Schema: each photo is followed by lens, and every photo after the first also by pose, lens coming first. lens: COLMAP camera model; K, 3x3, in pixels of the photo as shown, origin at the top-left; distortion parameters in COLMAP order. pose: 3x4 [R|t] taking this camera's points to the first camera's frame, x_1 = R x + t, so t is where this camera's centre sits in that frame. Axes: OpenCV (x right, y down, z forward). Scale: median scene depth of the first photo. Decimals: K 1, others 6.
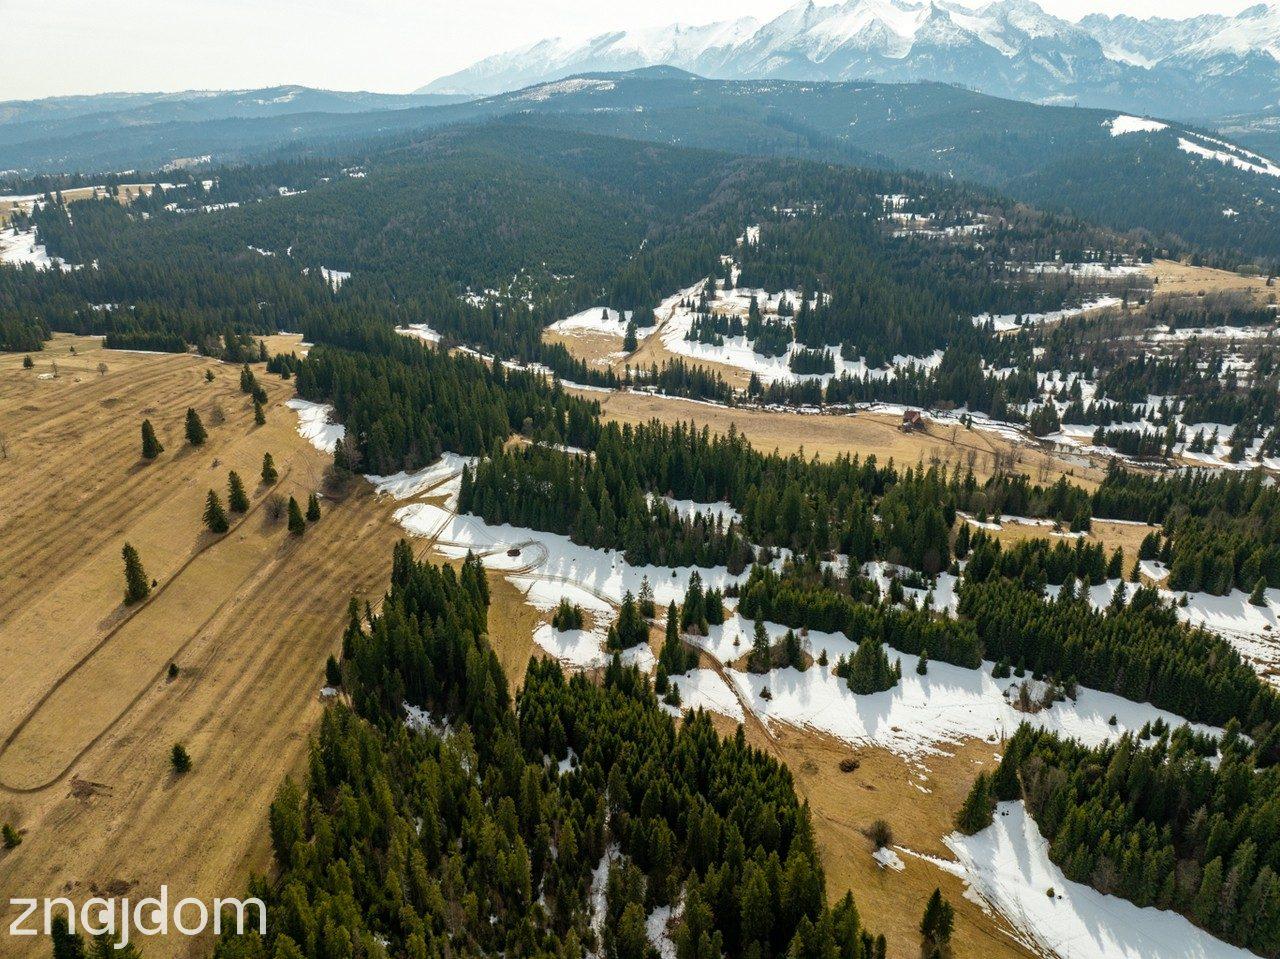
lens RADIAL K [[901.8, 0, 643.6], [0, 901.8, 479.5], [0, 0, 1]] dist [-0.048748, 0.019720]
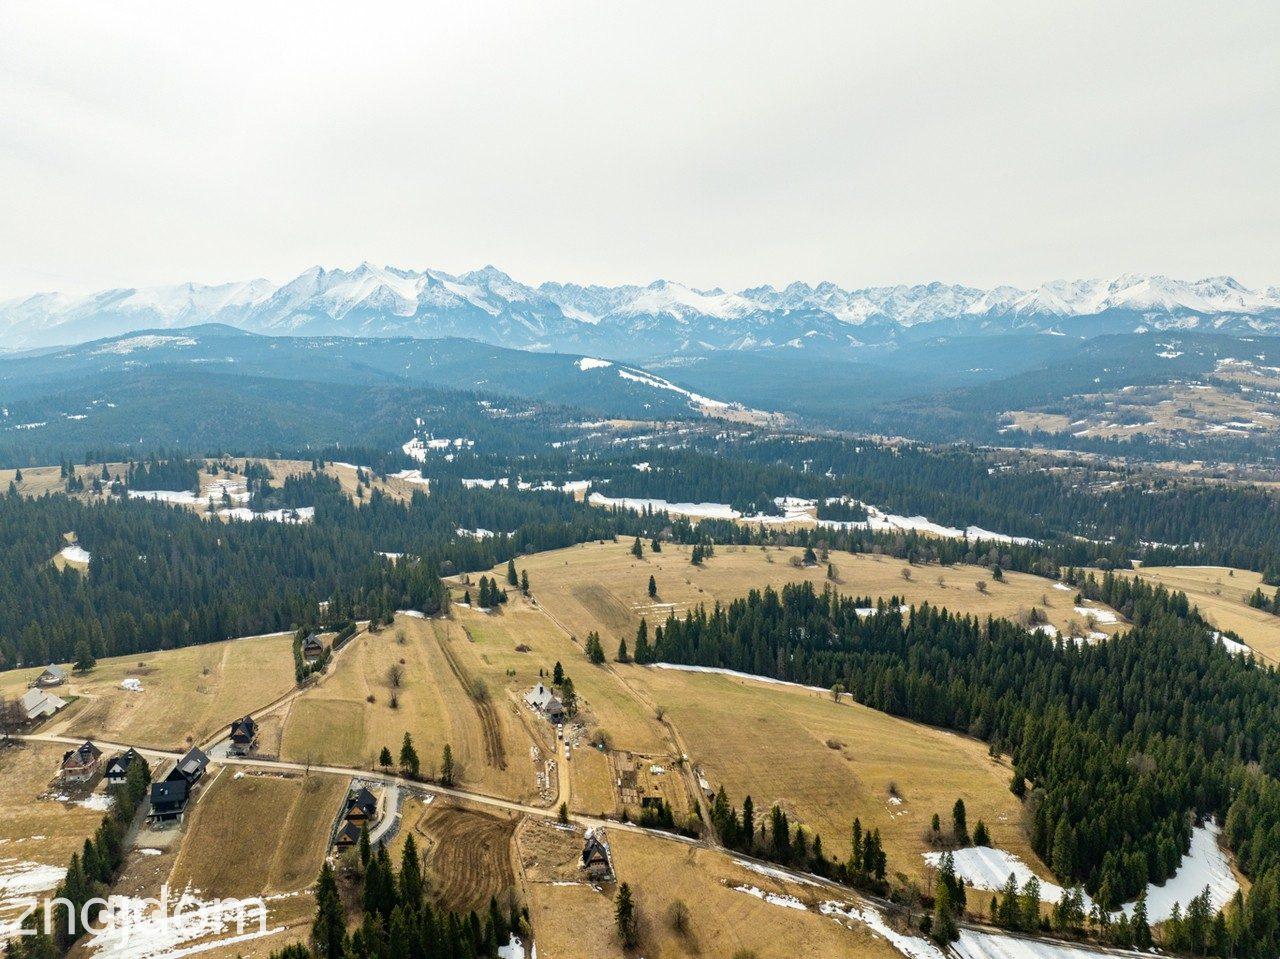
lens RADIAL K [[901.8, 0, 646.1], [0, 901.8, 476.7], [0, 0, 1]] dist [-0.048748, 0.019720]
pose [[0.861346, -0.072765, 0.502781, -0.623098], [0.199457, 0.958657, -0.202961, 0.460970], [-0.467226, 0.275103, 0.840249, -1.131503]]
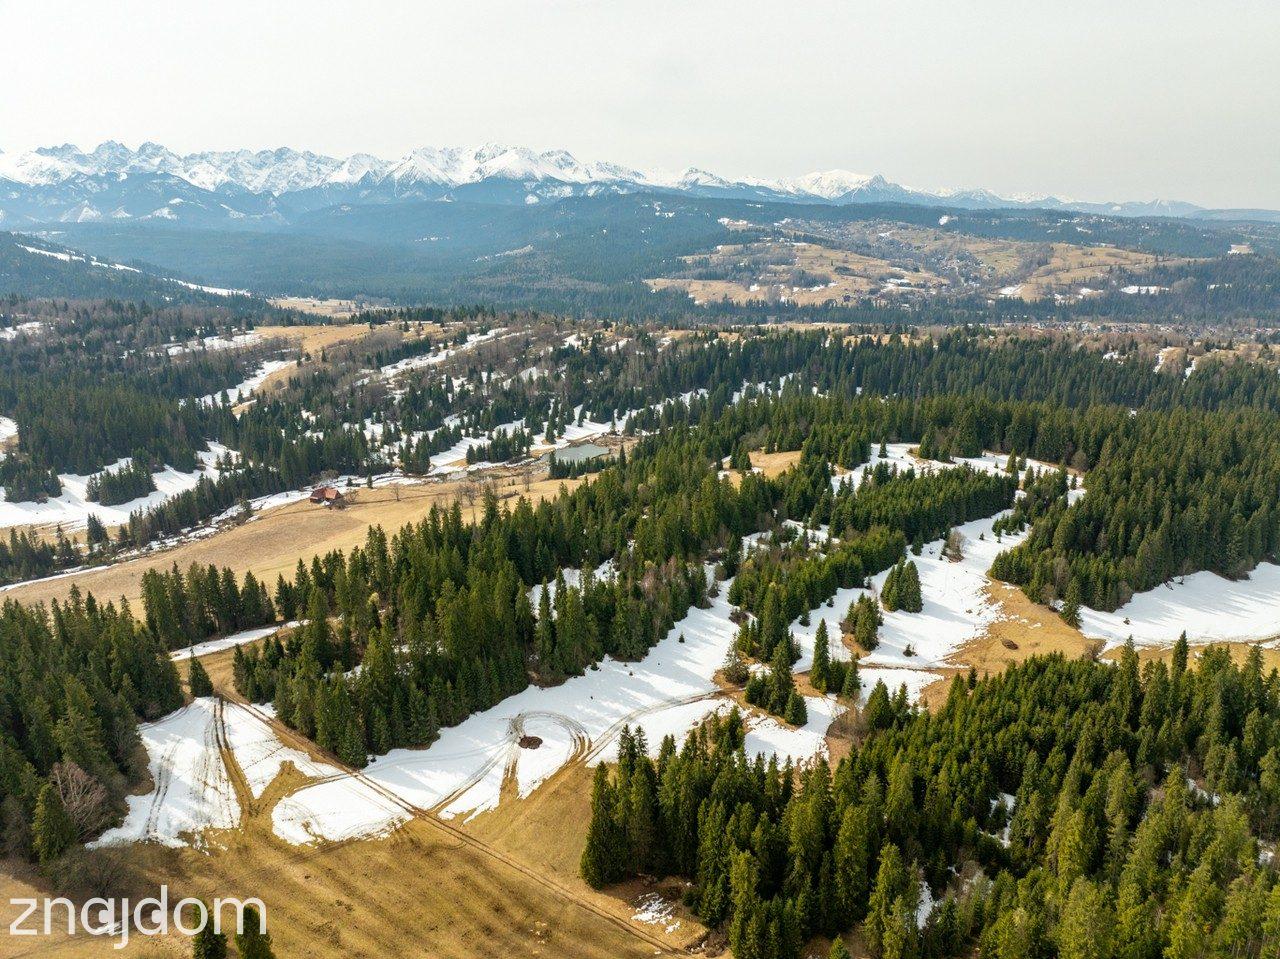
lens RADIAL K [[901.8, 0, 645.2], [0, 901.8, 476.8], [0, 0, 1]] dist [-0.048748, 0.019720]
pose [[0.321067, -0.258700, 0.911038, -0.323400], [0.373596, 0.918553, 0.129172, -0.068871], [-0.870254, 0.298887, 0.391567, 0.330052]]
